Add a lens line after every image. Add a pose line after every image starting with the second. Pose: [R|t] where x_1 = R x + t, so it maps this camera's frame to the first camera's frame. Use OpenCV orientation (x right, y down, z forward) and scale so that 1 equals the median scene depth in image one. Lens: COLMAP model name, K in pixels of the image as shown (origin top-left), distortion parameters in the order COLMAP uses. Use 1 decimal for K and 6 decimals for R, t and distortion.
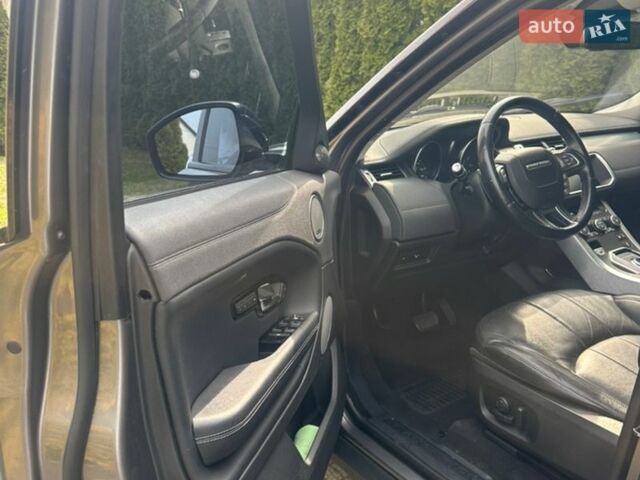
lens RADIAL K [[594.4, 0, 320.0], [0, 594.4, 240.0], [0, 0, 1]] dist [0.124456, -0.226911]
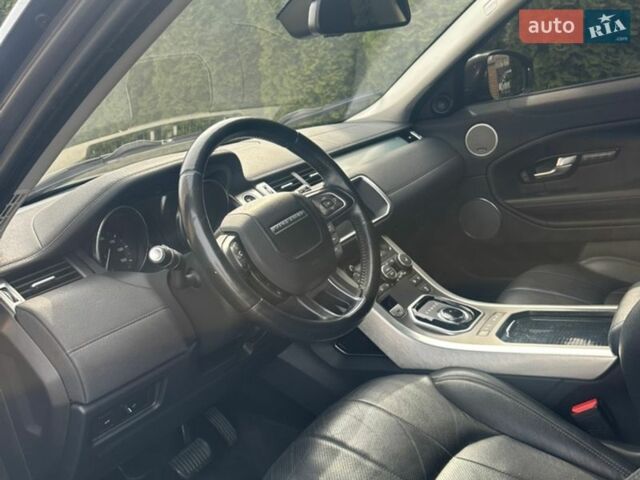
lens RADIAL K [[594.4, 0, 320.0], [0, 594.4, 240.0], [0, 0, 1]] dist [0.124456, -0.226911]
pose [[0.919128, -0.206623, 0.335426, 0.149908], [0.217300, 0.976087, 0.005832, -0.085268], [-0.328610, 0.067528, 0.942048, 0.337712]]
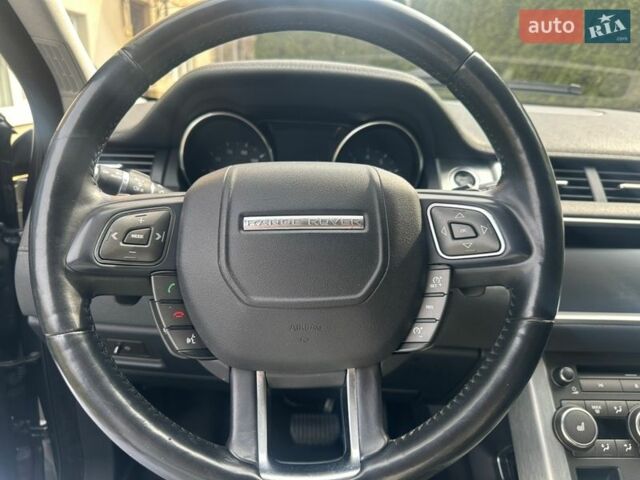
lens RADIAL K [[489.1, 0, 320.0], [0, 489.1, 240.0], [0, 0, 1]] dist [0.008034, -0.096764]
pose [[0.849501, 0.243234, -0.468172, 0.401628], [-0.211547, 0.969963, 0.120081, -0.122657], [0.483317, -0.002969, 0.875440, 0.660058]]
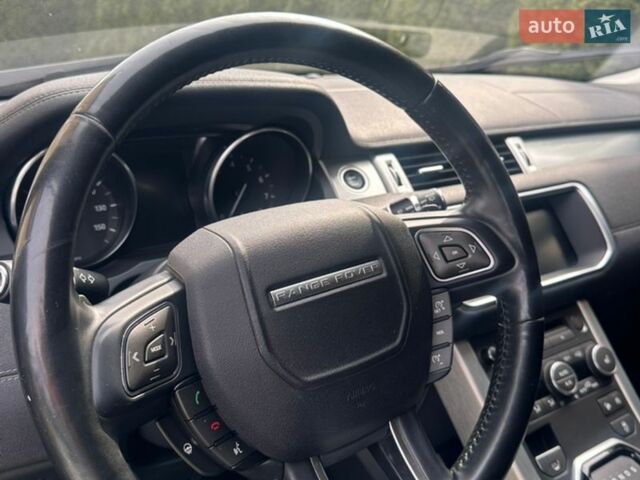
lens RADIAL K [[610.2, 0, 337.6], [0, 610.2, 236.6], [0, 0, 1]] dist [0.100602, -0.240905]
pose [[0.997248, 0.068683, 0.027907, 0.296908], [-0.070863, 0.993718, 0.086618, -0.140850], [-0.021783, -0.088358, 0.995851, 0.605539]]
